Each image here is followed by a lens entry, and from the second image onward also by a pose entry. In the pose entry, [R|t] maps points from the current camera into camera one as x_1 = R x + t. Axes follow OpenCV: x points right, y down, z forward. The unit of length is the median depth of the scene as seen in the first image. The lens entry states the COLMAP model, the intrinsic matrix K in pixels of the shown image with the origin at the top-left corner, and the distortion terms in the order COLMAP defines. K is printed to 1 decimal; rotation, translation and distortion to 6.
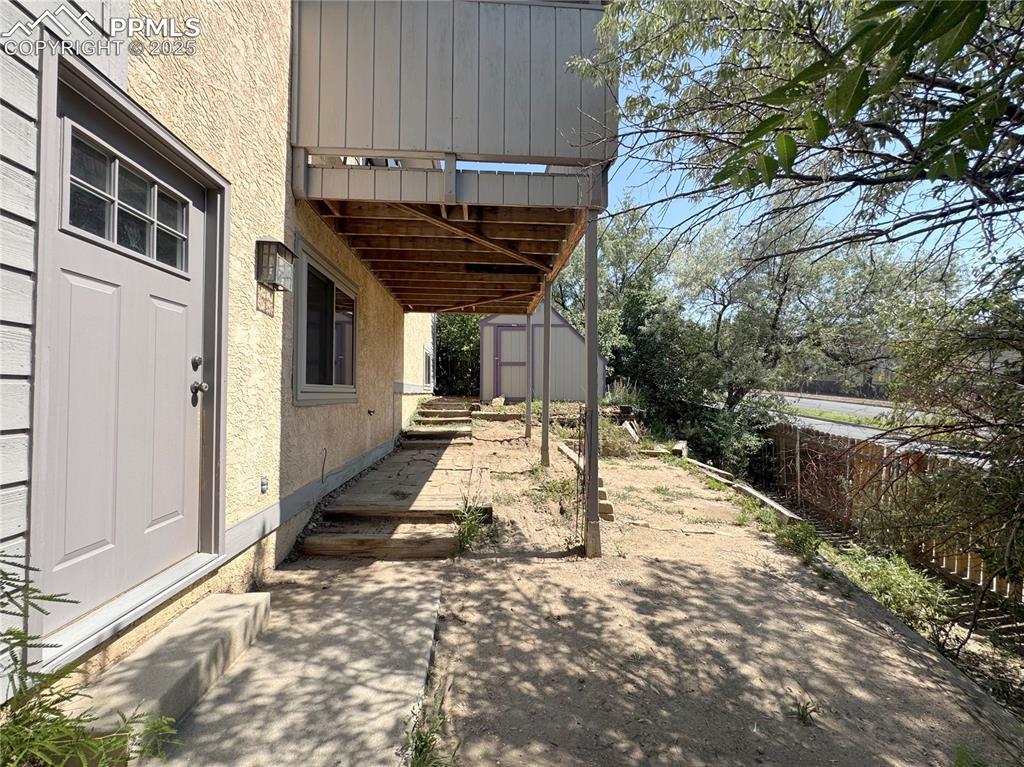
lens RADIAL K [[408.4, 0, 513.2], [0, 408.4, 383.6], [0, 0, 1]] dist [0.002839, -0.000196]
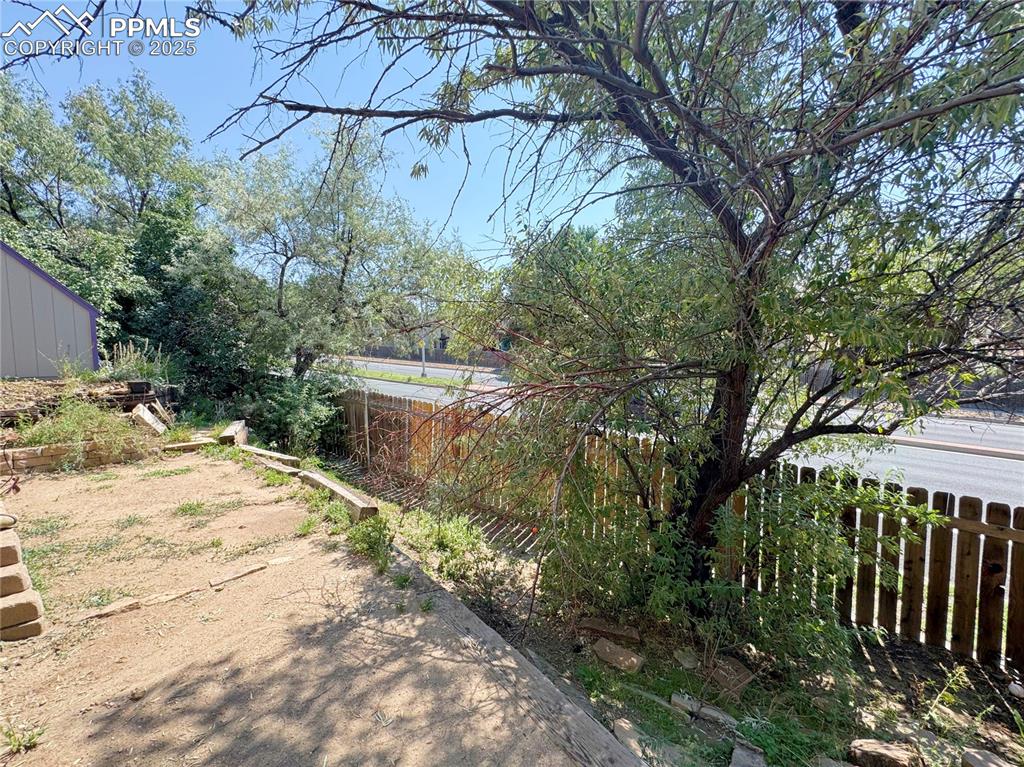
lens RADIAL K [[408.4, 0, 513.2], [0, 408.4, 383.6], [0, 0, 1]] dist [0.002839, -0.000196]
pose [[0.575375, -0.067730, 0.815081, 0.097764], [-0.002476, 0.996416, 0.084547, 0.000482], [-0.817886, -0.050664, 0.573145, 0.143628]]
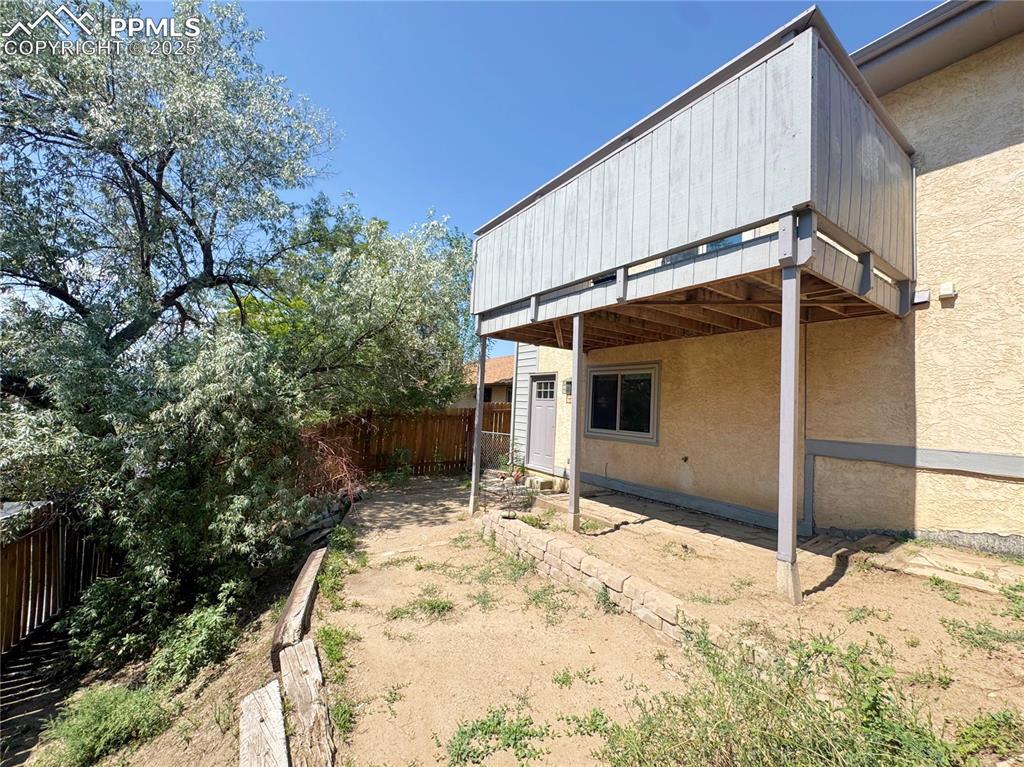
lens RADIAL K [[408.4, 0, 513.2], [0, 408.4, 383.6], [0, 0, 1]] dist [0.002839, -0.000196]
pose [[-0.866162, -0.078448, -0.493567, 0.418032], [-0.050347, 0.996276, -0.069996, -0.026959], [0.497220, -0.035779, -0.866886, 1.118093]]
